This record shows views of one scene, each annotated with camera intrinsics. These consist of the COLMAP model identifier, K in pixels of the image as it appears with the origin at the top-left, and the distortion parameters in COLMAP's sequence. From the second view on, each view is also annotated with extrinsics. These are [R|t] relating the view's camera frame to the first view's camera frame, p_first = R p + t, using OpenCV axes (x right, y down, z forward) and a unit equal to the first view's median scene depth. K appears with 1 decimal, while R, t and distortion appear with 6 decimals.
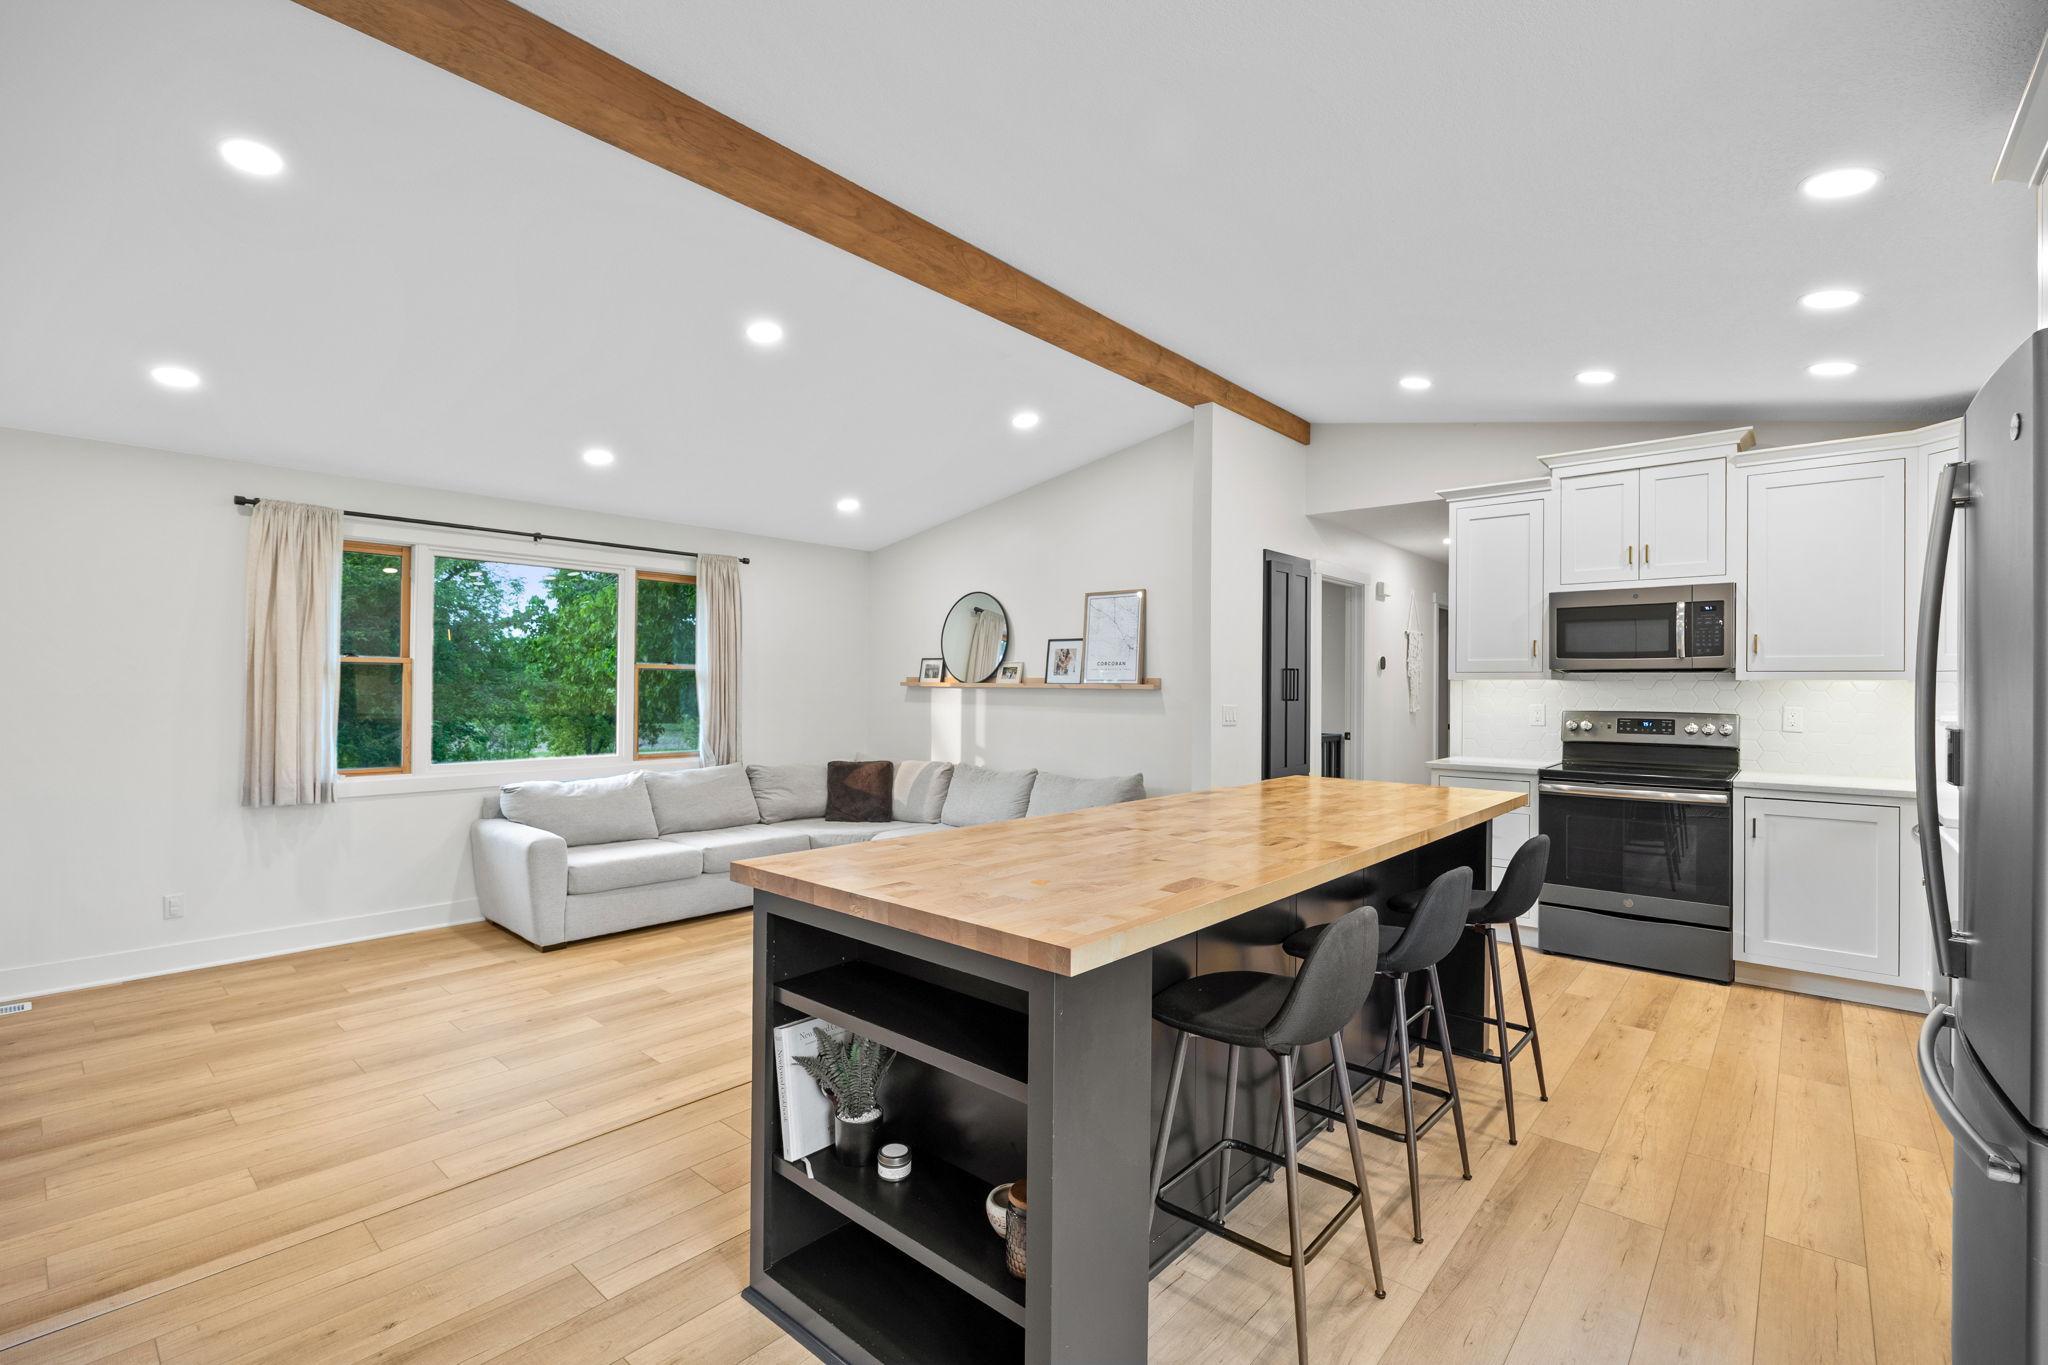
lens RADIAL K [[906.5, 0, 1024.3], [0, 906.5, 683.6], [0, 0, 1]] dist [-0.003244, -0.000818]
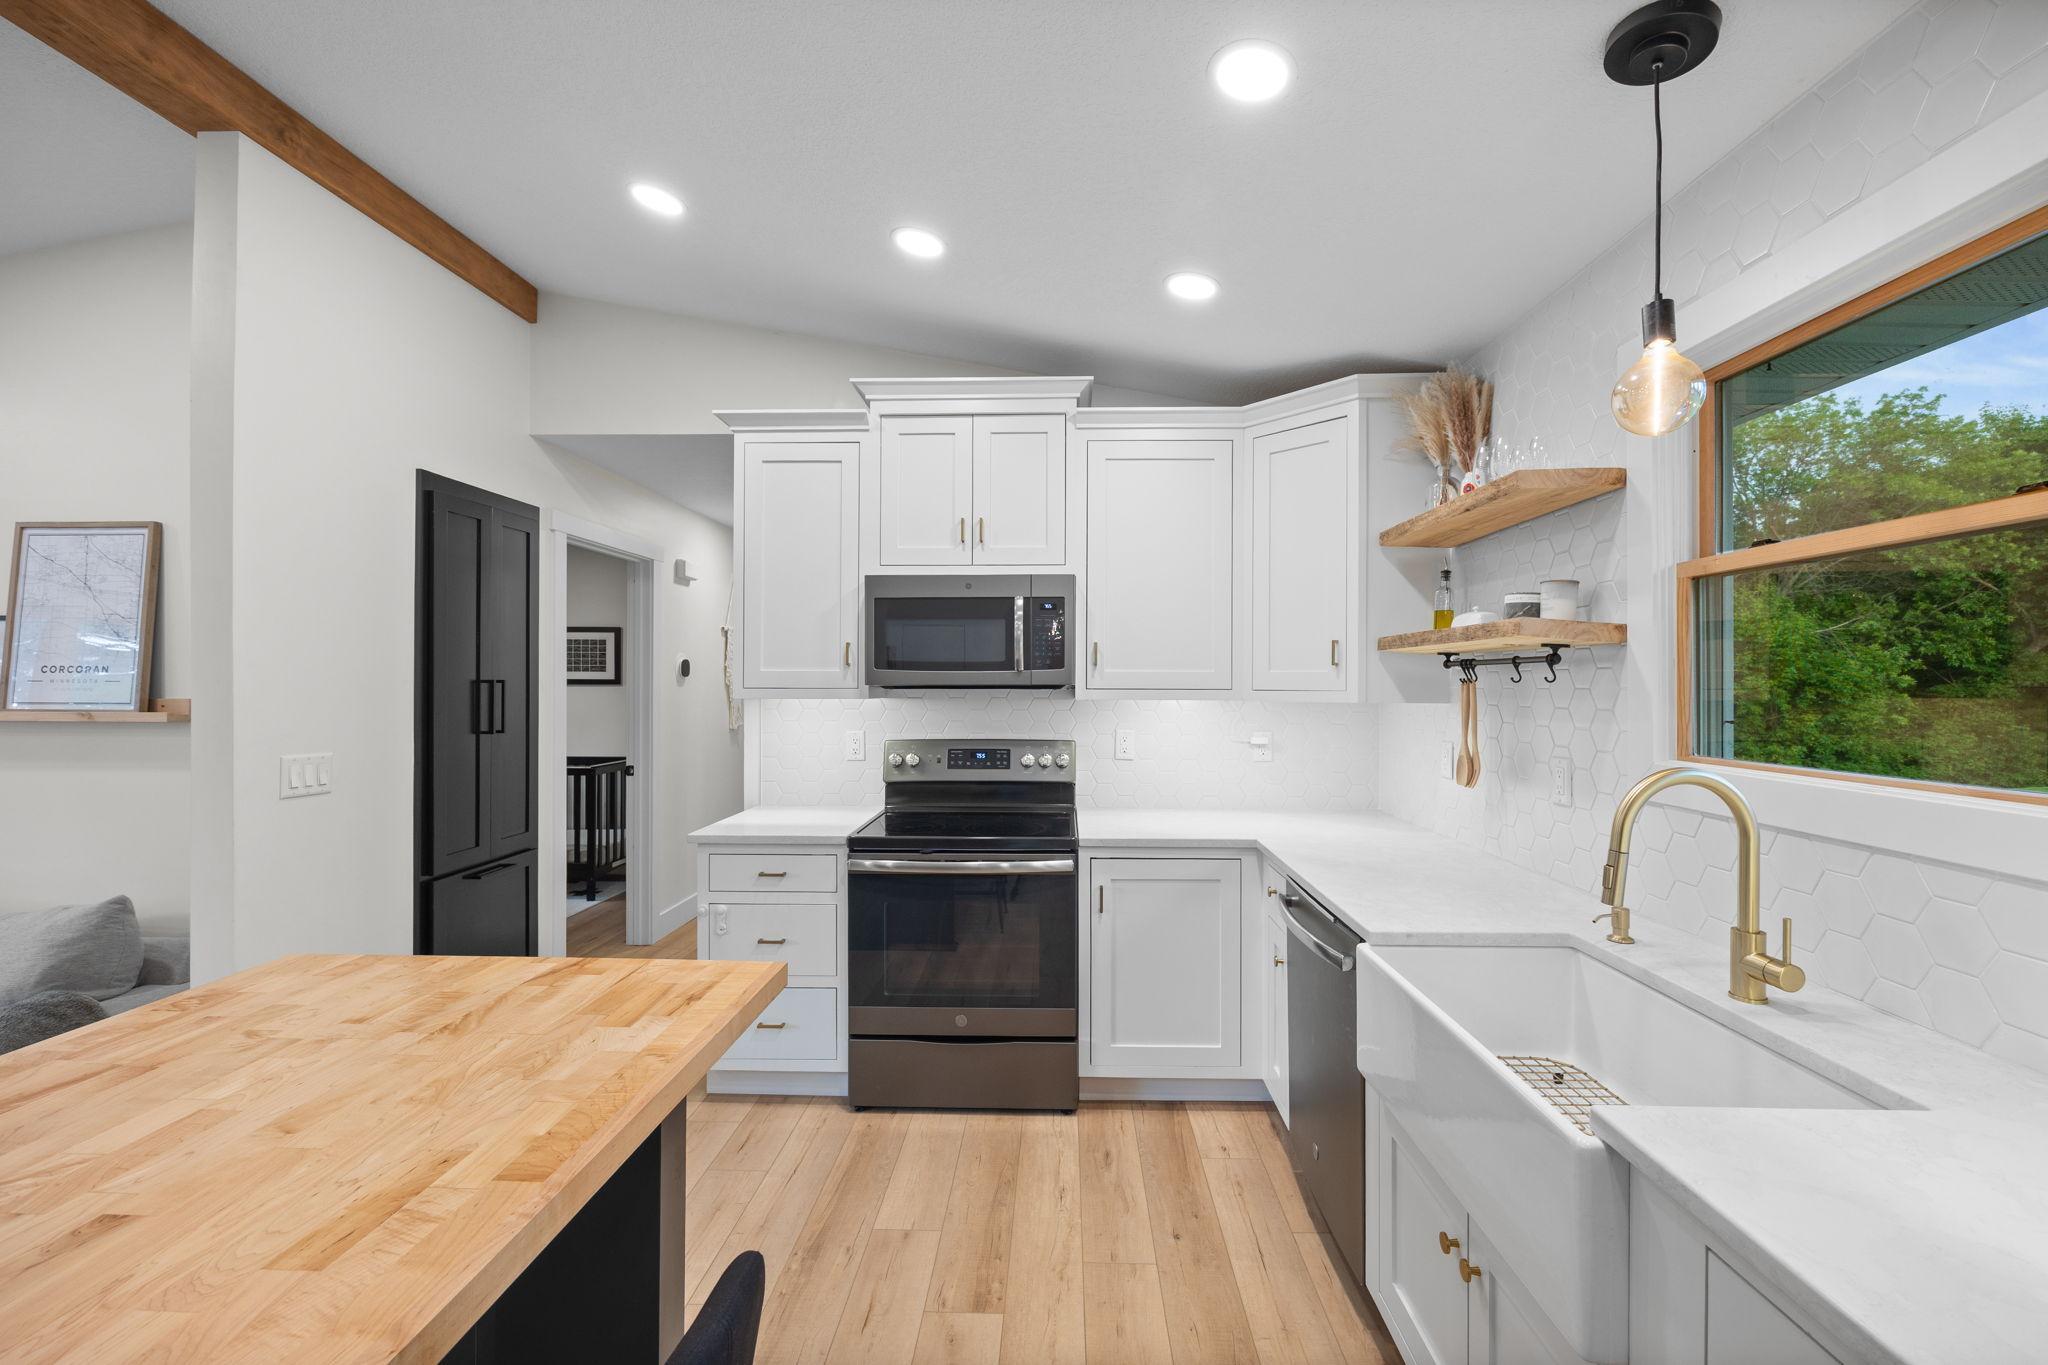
lens RADIAL K [[834.1, 0, 1019.1], [0, 834.1, 675.0], [0, 0, 1]] dist [-0.002000, 0.000182]
pose [[0.788777, 0.001015, 0.614679, 0.288016], [0.001103, 0.999995, -0.003066, -0.022186], [-0.614678, 0.003096, 0.788772, 0.435303]]
